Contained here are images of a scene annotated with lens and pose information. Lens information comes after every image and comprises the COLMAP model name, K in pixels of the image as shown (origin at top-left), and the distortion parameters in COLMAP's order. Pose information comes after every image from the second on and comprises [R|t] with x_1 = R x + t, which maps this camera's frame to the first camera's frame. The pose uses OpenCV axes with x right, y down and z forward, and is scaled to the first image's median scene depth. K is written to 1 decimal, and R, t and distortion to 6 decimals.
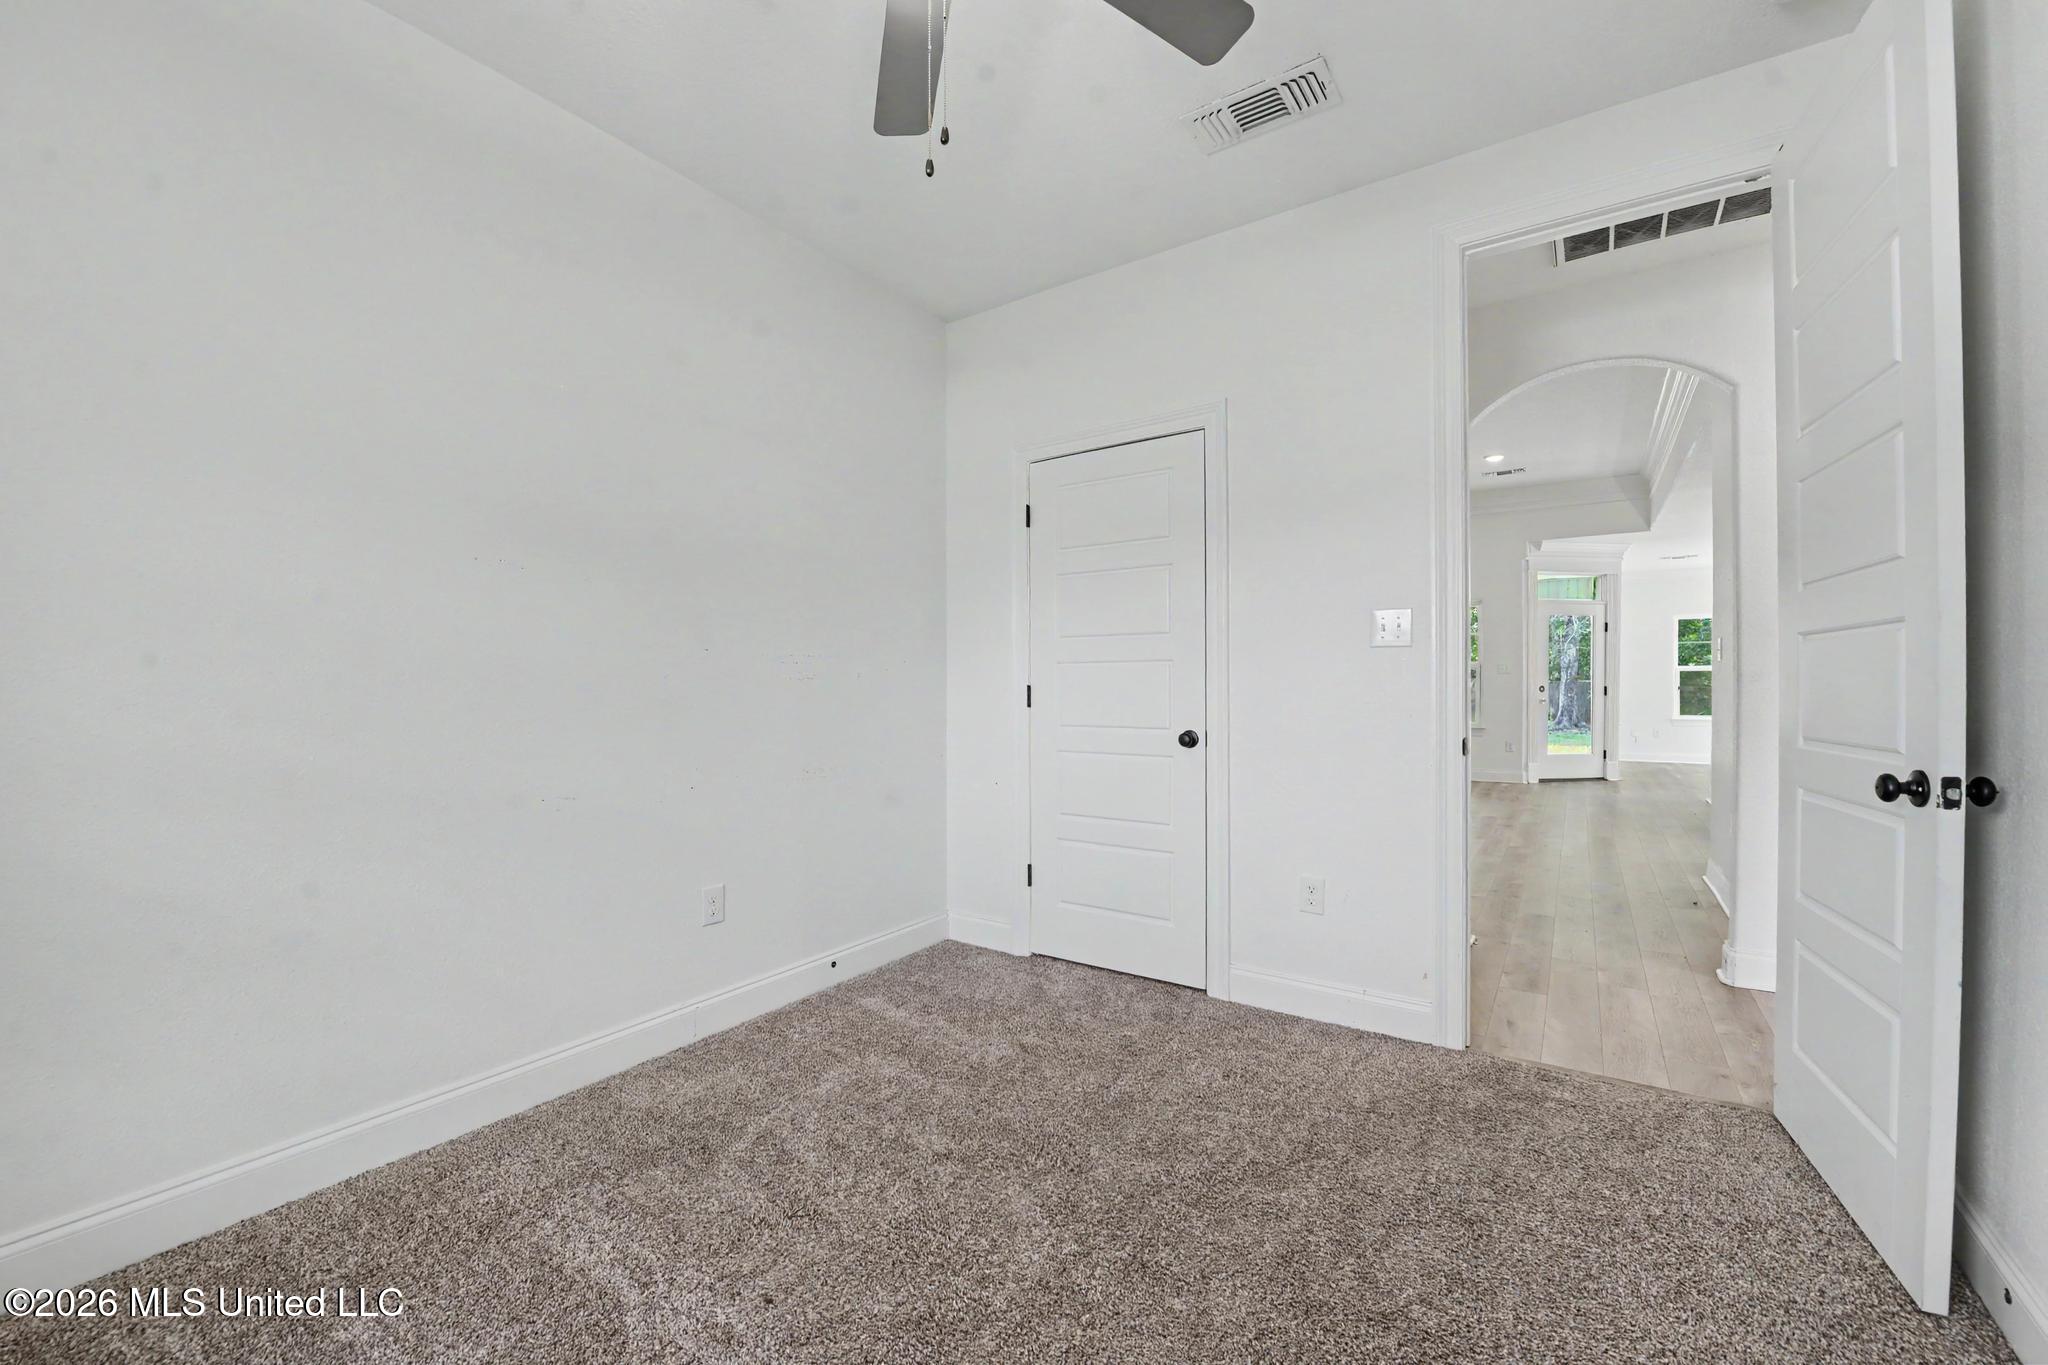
lens RADIAL K [[821.6, 0, 1016.2], [0, 821.6, 681.0], [0, 0, 1]] dist [-0.013402, -0.003219]
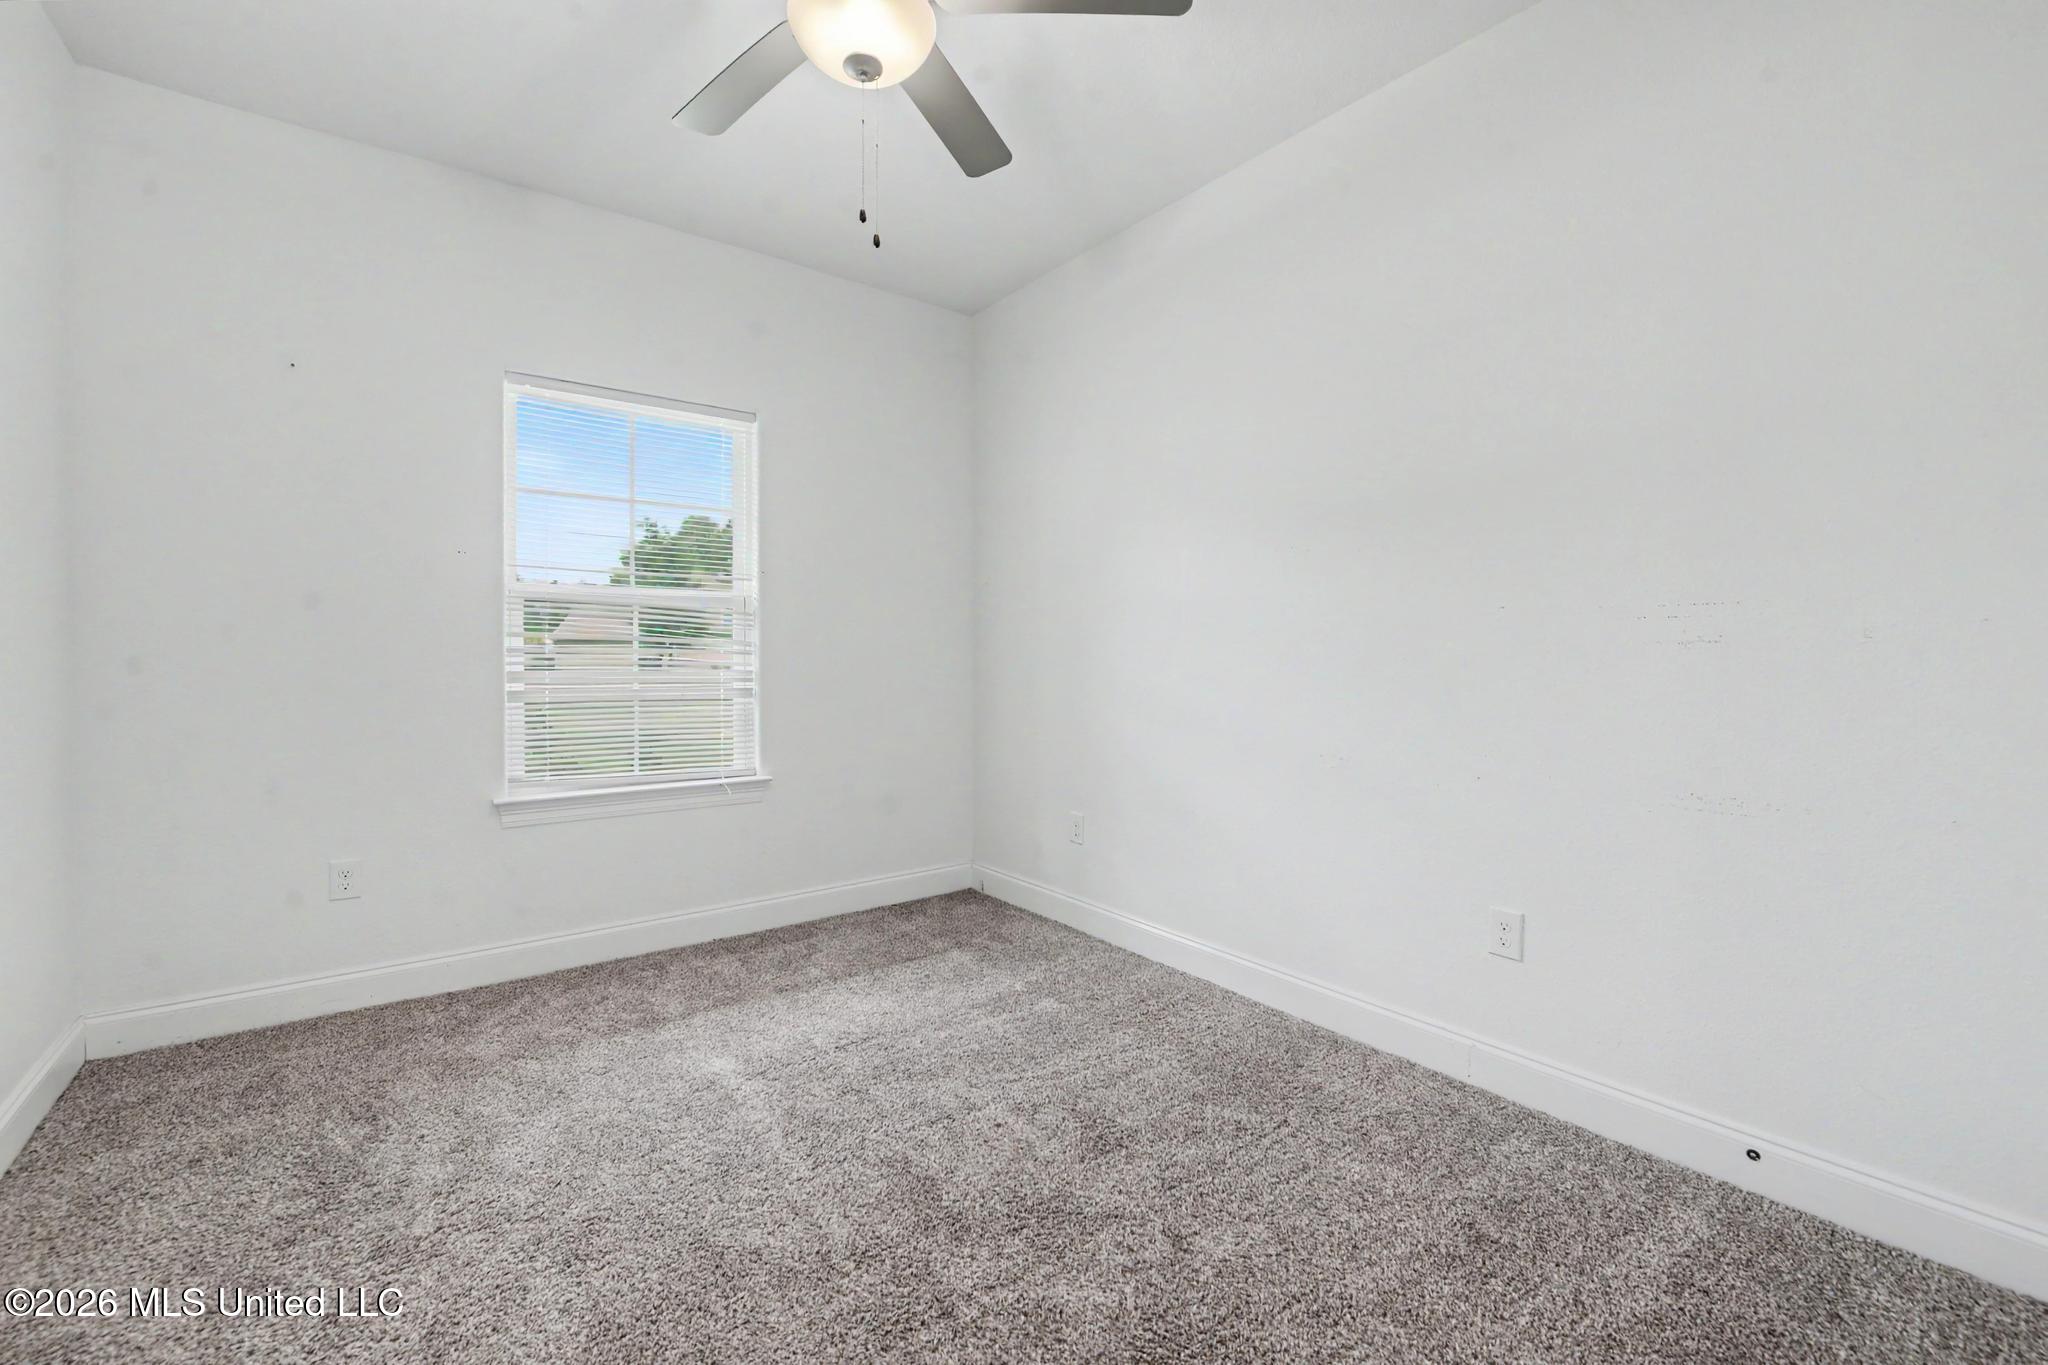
lens RADIAL K [[821.6, 0, 1016.2], [0, 821.6, 681.0], [0, 0, 1]] dist [-0.013402, -0.003219]
pose [[-0.303665, 0.025826, -0.952429, 0.529597], [-0.002930, 0.999603, 0.028039, 0.014839], [0.952774, 0.011305, -0.303468, 0.831600]]
